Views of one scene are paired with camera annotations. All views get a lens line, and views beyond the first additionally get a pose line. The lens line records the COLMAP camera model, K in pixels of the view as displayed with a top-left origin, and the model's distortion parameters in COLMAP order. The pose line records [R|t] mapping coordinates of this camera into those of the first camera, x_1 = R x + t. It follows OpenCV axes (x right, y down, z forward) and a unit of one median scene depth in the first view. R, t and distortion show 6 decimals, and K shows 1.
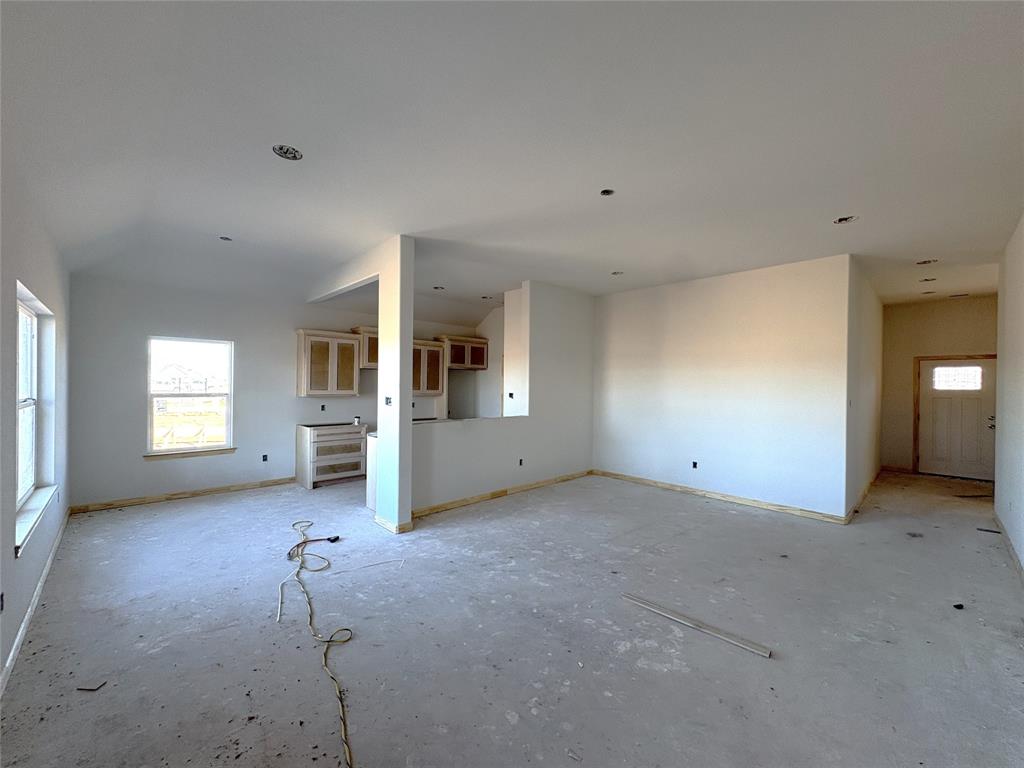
lens RADIAL K [[409.3, 0, 516.5], [0, 409.3, 384.5], [0, 0, 1]] dist [0.001729, 0.000960]
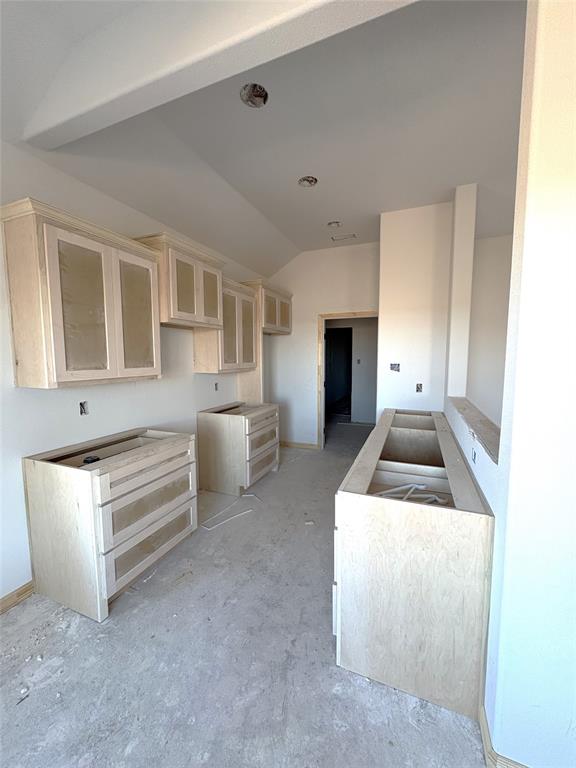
lens RADIAL K [[307.0, 0, 287.9], [0, 307.0, 383.2], [0, 0, 1]] dist [0.001729, 0.000960]
pose [[0.915886, -0.052196, 0.398030, -0.490734], [0.016355, 0.995540, 0.092915, 0.002319], [-0.401104, -0.078590, 0.912655, 0.740978]]
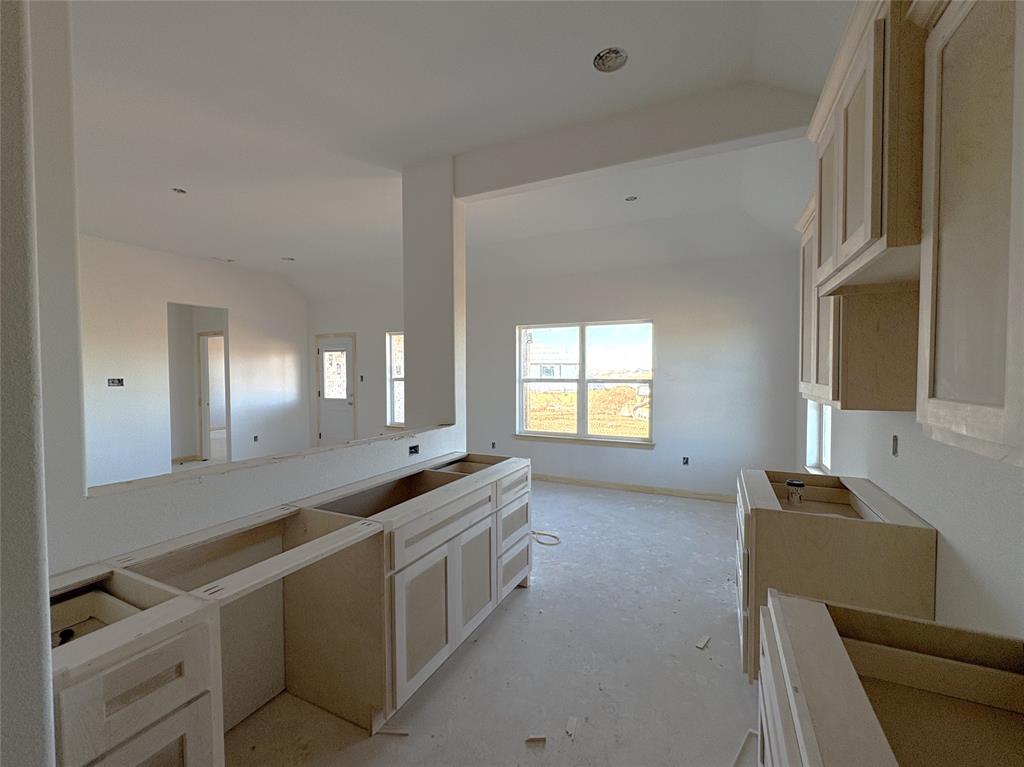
lens RADIAL K [[409.3, 0, 519.4], [0, 409.3, 384.2], [0, 0, 1]] dist [0.001729, 0.000960]
pose [[-0.931410, -0.001146, -0.363969, -0.147377], [-0.011538, 0.999585, 0.026380, 0.011766], [0.363788, 0.028771, -0.931037, 1.434997]]
